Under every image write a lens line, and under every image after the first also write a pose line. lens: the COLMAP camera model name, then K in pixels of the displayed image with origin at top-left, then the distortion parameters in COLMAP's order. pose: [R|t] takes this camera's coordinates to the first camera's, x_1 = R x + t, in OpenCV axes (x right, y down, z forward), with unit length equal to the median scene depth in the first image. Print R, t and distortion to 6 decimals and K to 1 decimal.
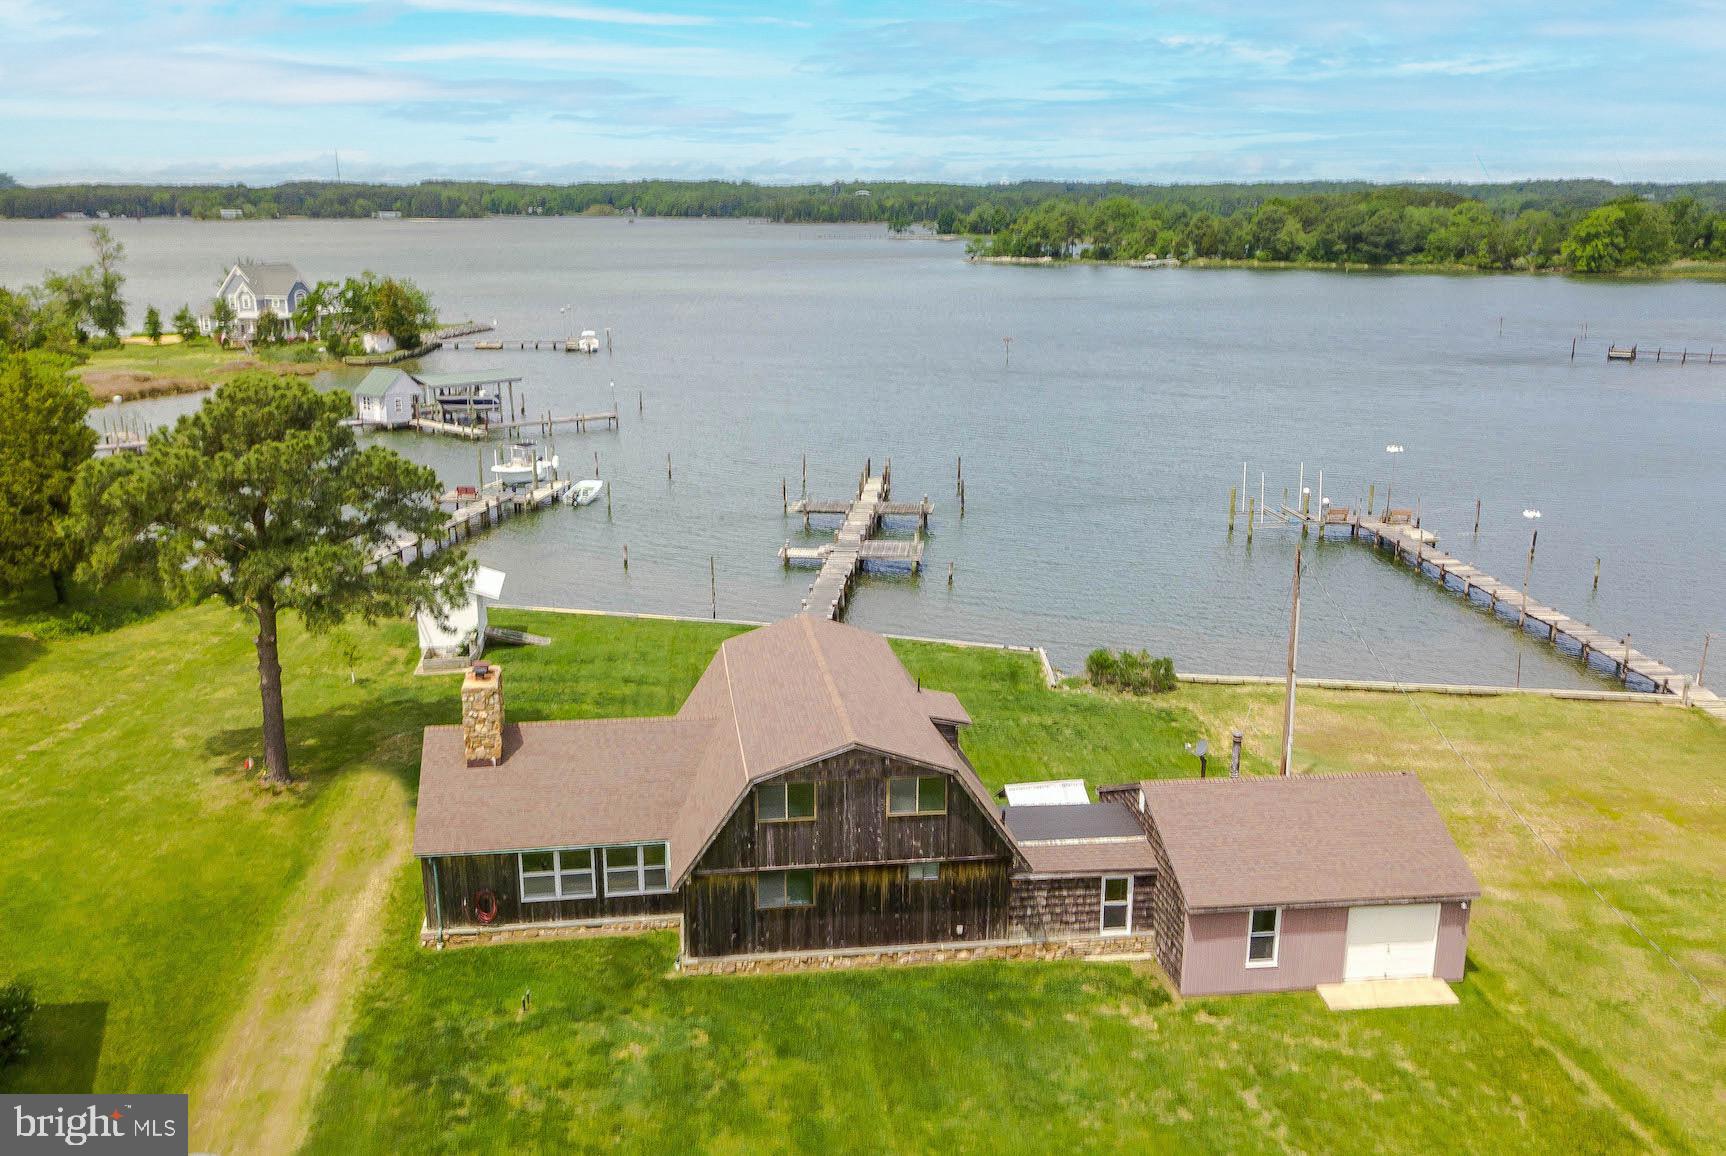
lens RADIAL K [[1335.1, 0, 860.5], [0, 1335.1, 574.8], [0, 0, 1]] dist [0.025283, -0.009633]
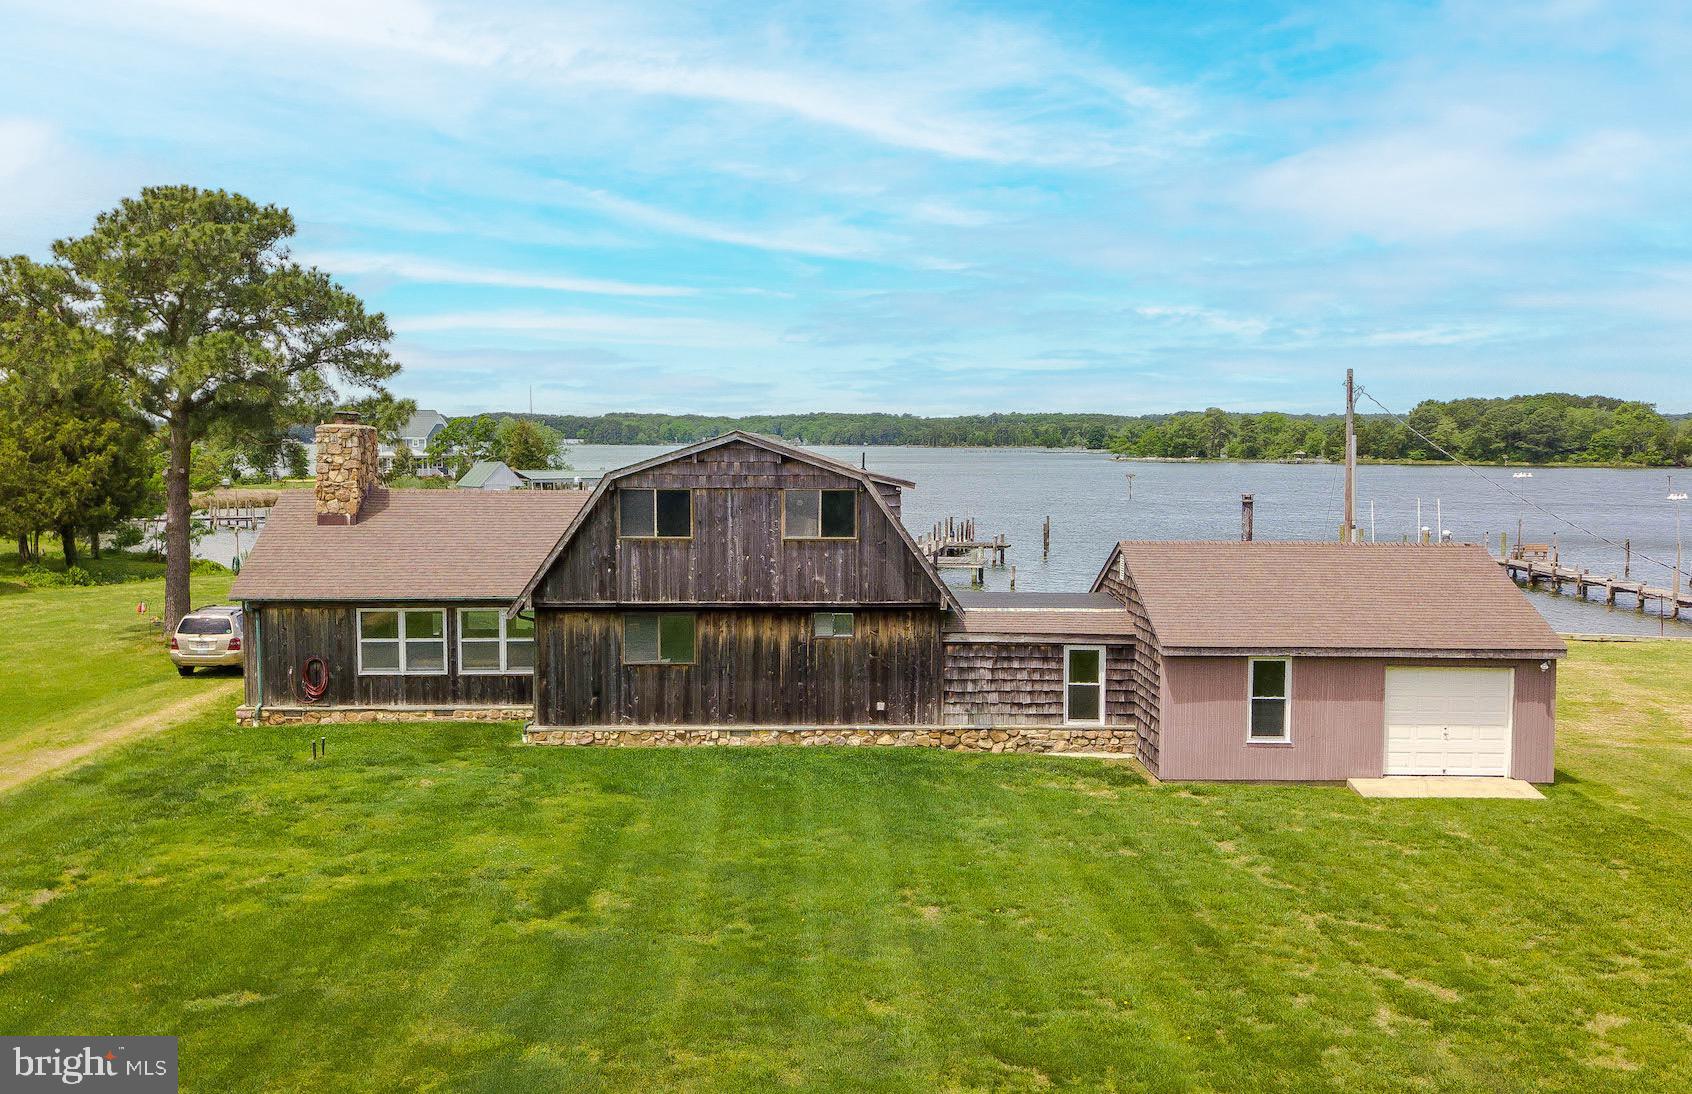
lens RADIAL K [[1331.2, 0, 879.1], [0, 1331.2, 540.3], [0, 0, 1]] dist [0.034019, -0.032680]
pose [[0.994718, 0.003490, -0.102591, 0.153094], [-0.022703, 0.982150, -0.186722, 0.314802], [0.100108, 0.188065, 0.977042, 0.215345]]
